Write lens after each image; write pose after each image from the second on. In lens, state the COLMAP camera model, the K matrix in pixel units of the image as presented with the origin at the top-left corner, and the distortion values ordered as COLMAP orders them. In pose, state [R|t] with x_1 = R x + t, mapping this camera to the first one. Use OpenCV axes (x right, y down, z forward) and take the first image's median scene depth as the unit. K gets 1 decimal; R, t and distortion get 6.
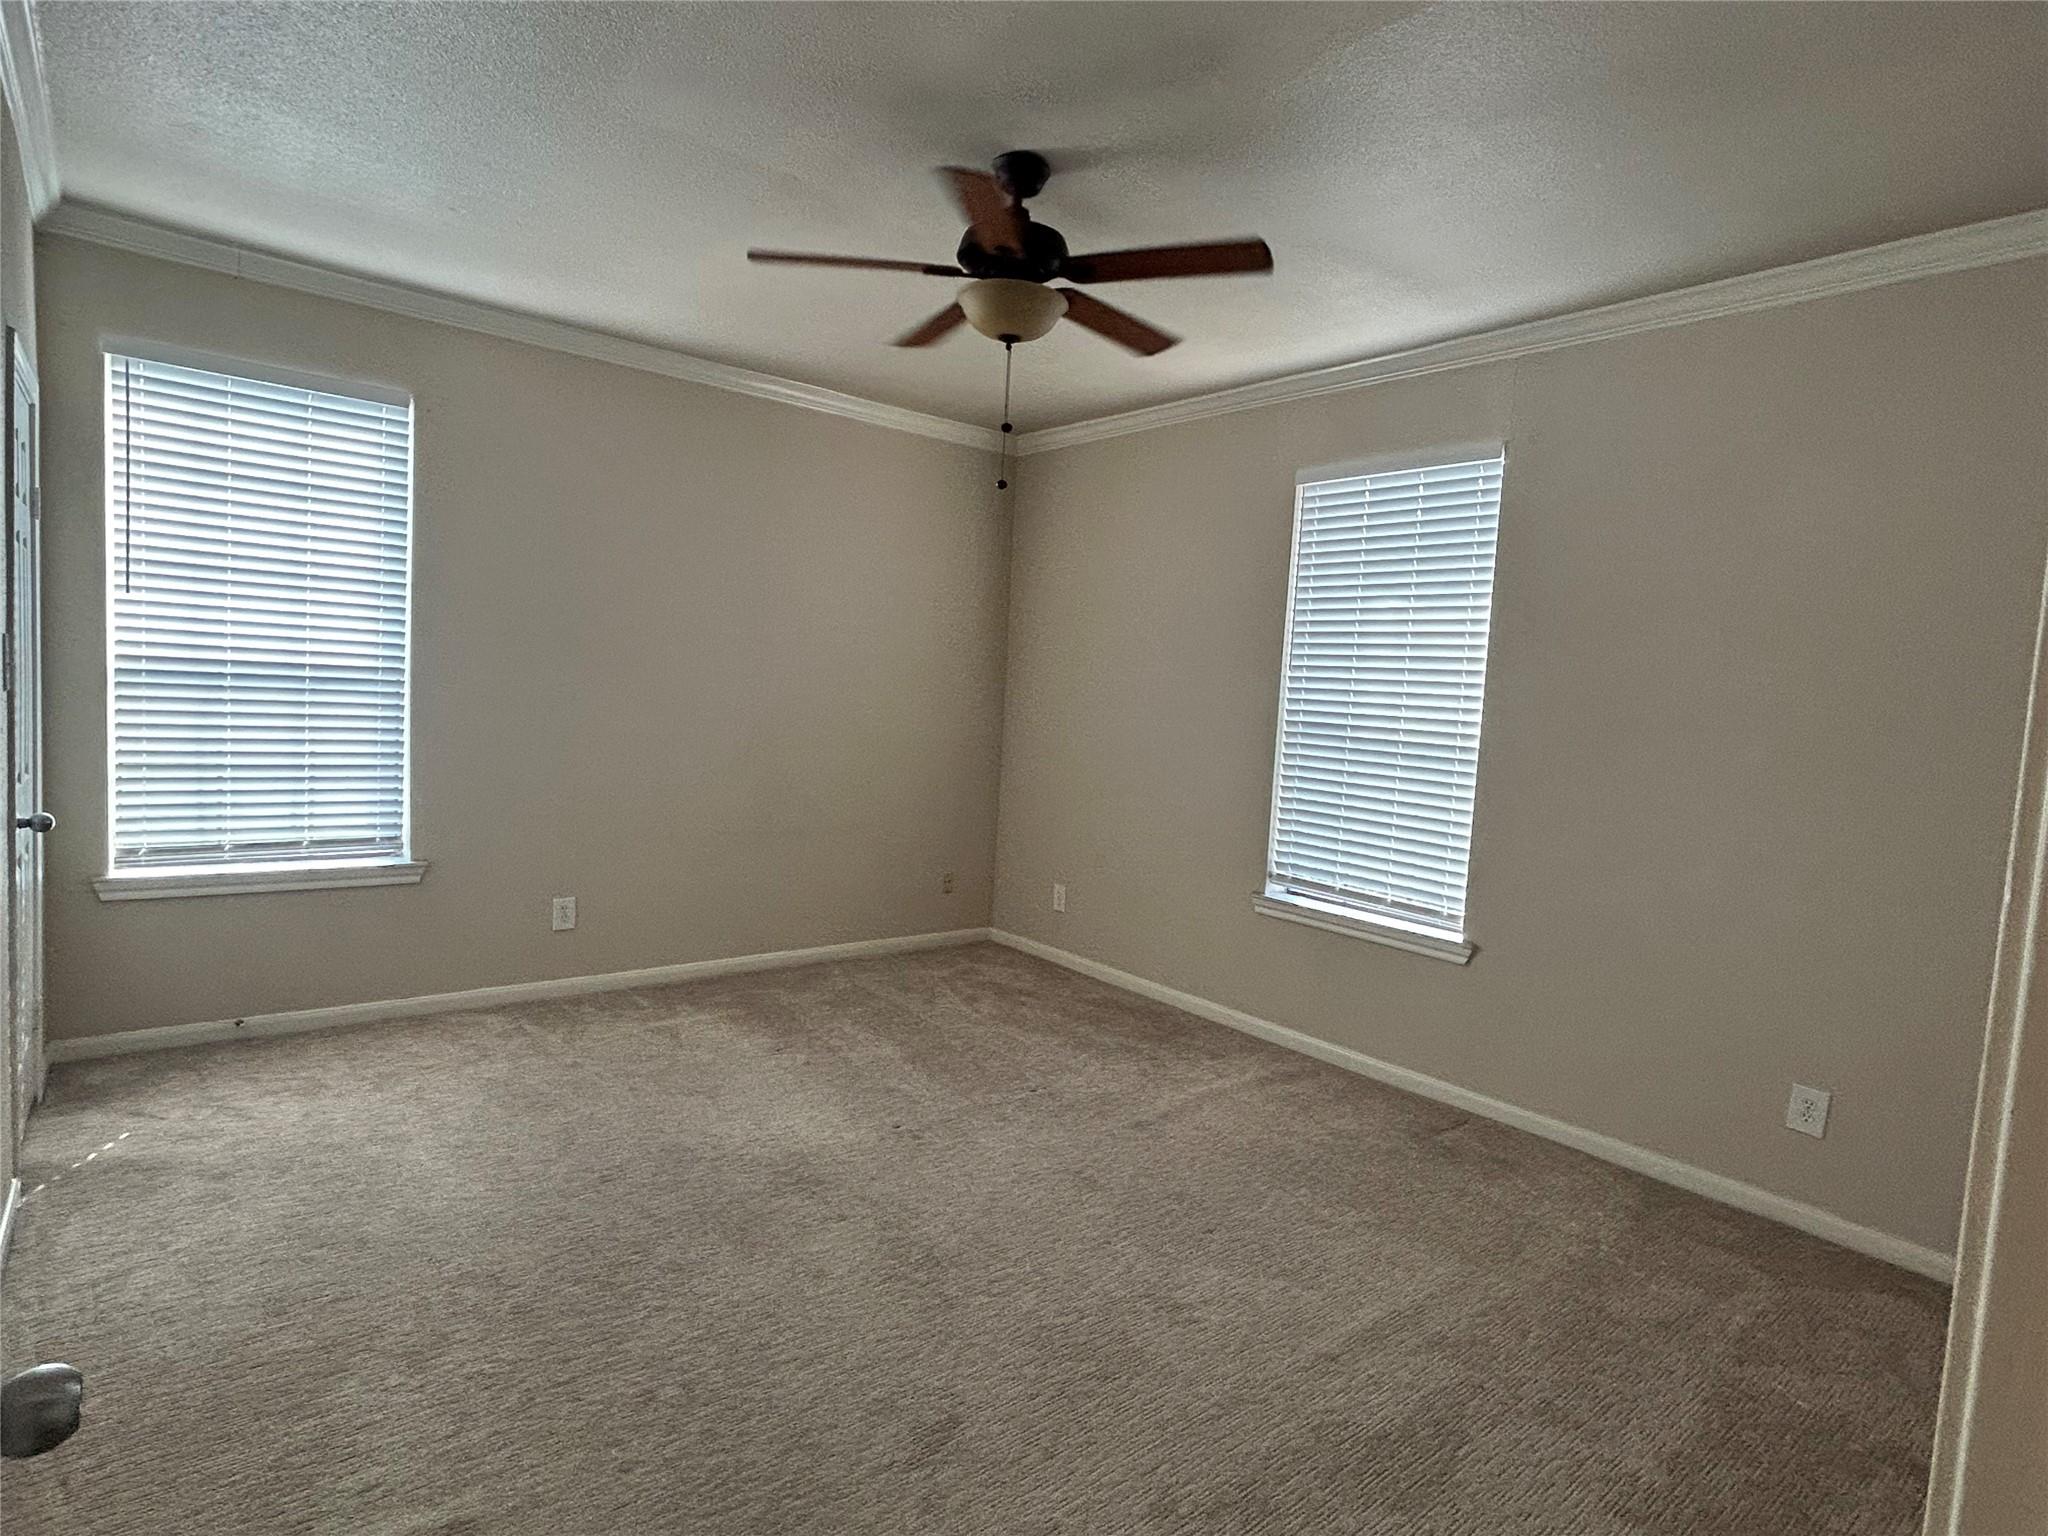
lens RADIAL K [[1094.0, 0, 1000.8], [0, 1094.0, 771.9], [0, 0, 1]] dist [-0.000287, 0.000459]
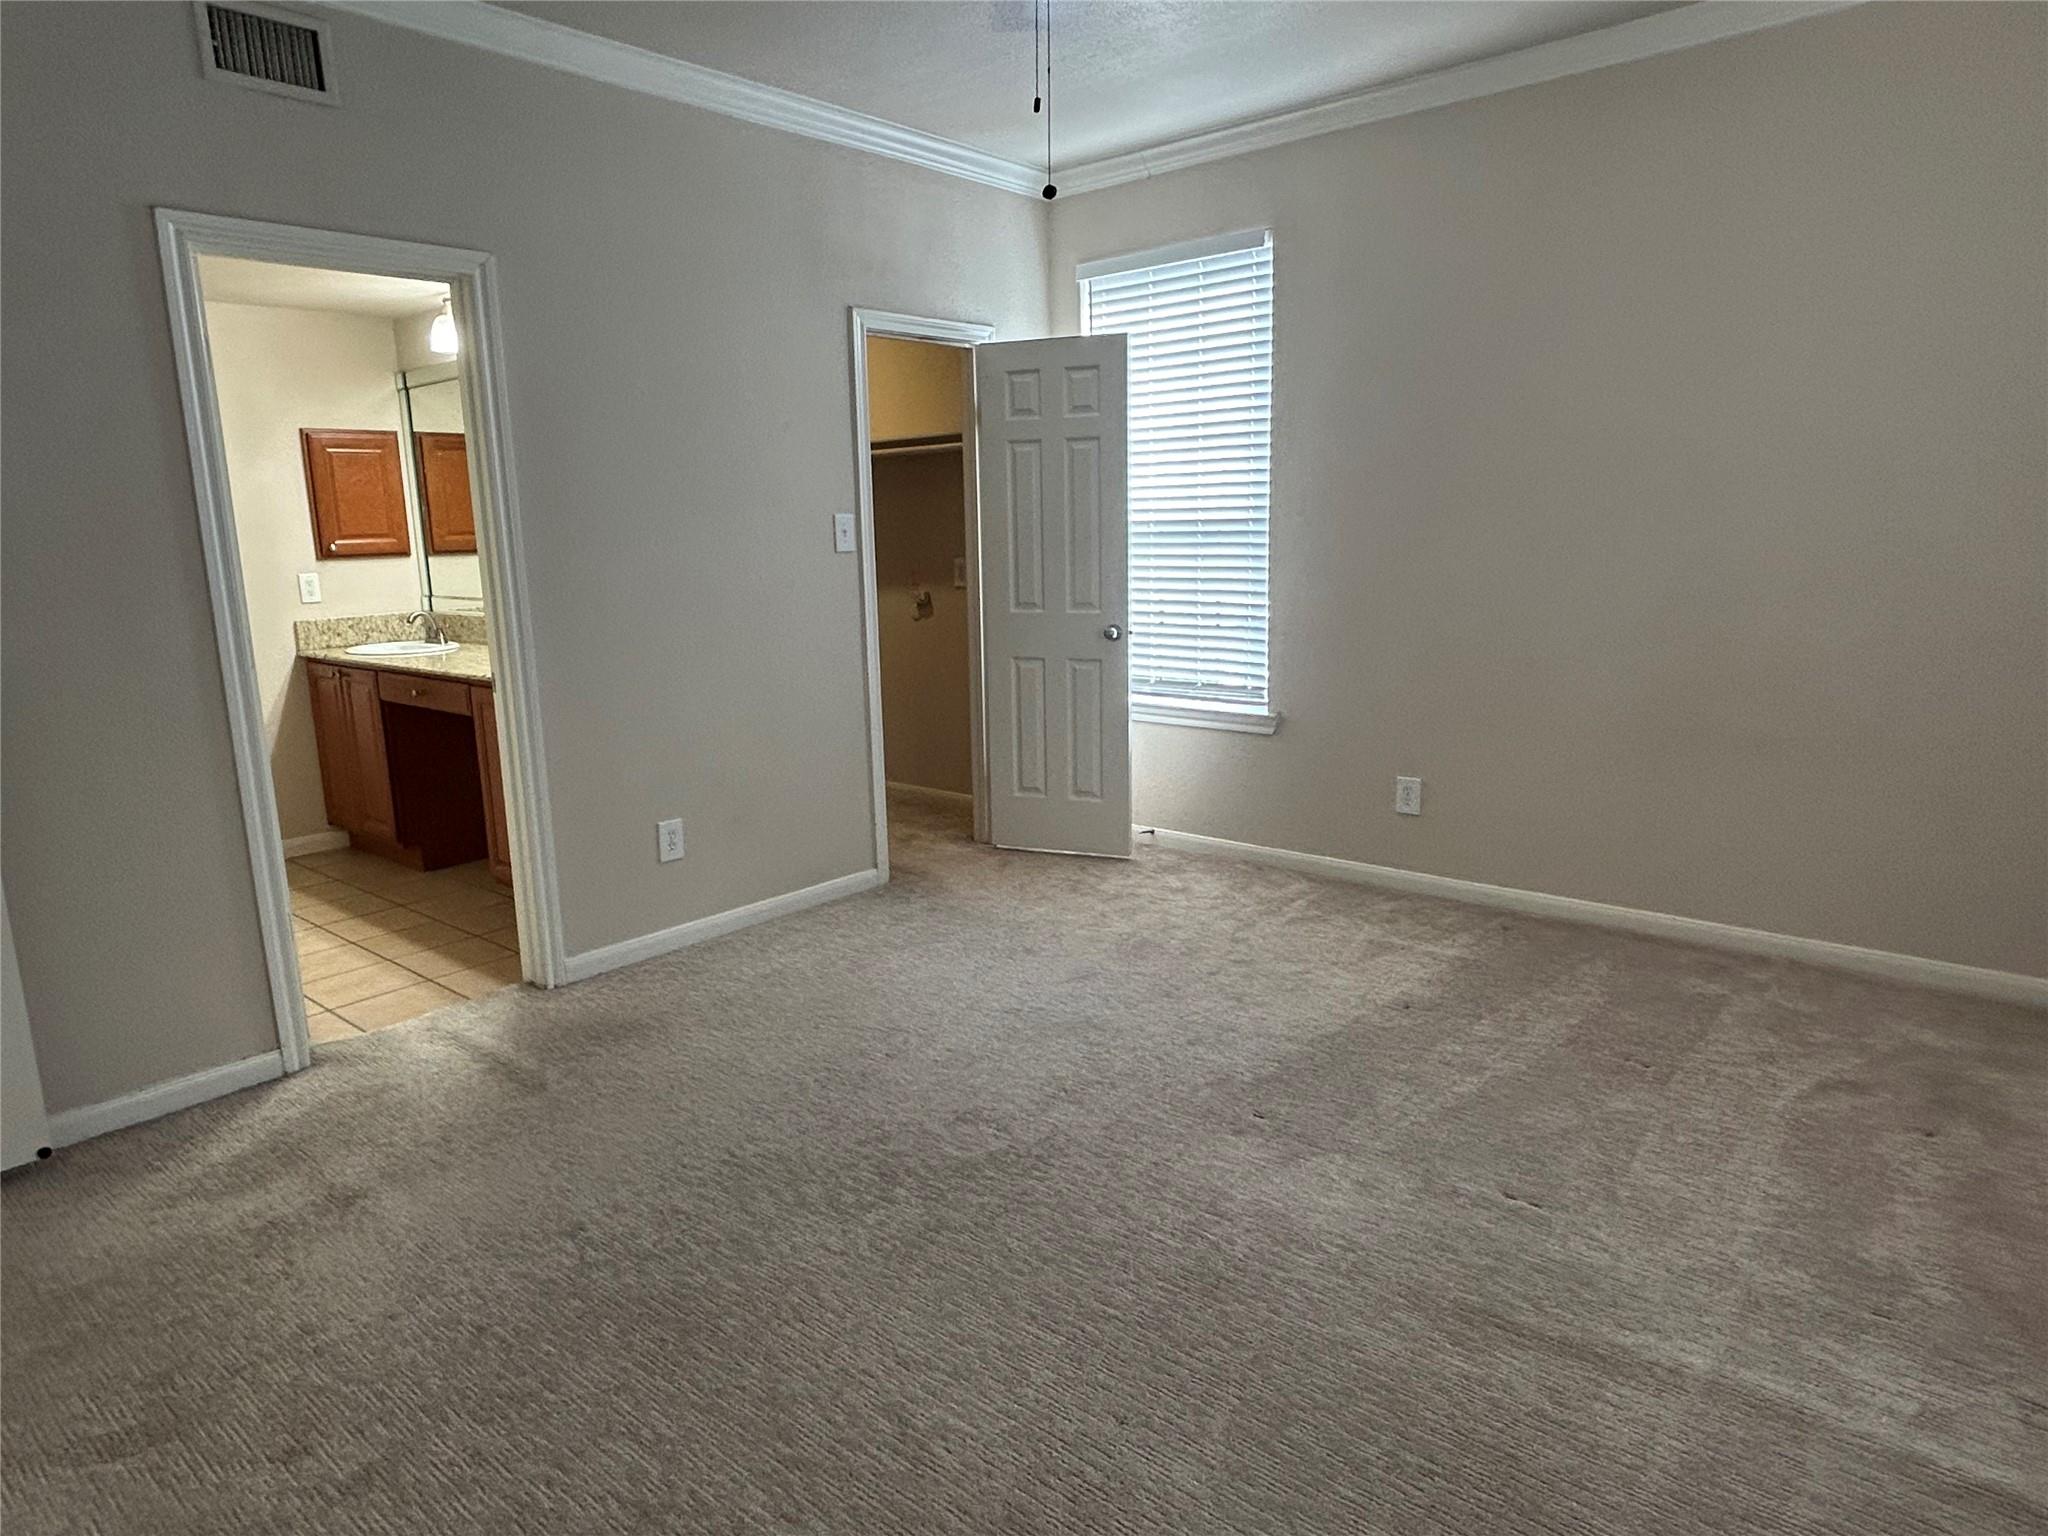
lens RADIAL K [[1245.2, 0, 1011.0], [0, 1245.2, 770.2], [0, 0, 1]] dist [0.002108, -0.000613]
pose [[0.176441, 0.137004, -0.974730, 0.538516], [-0.042616, 0.990401, 0.131492, -0.005997], [0.983388, 0.018339, 0.180586, 0.560811]]
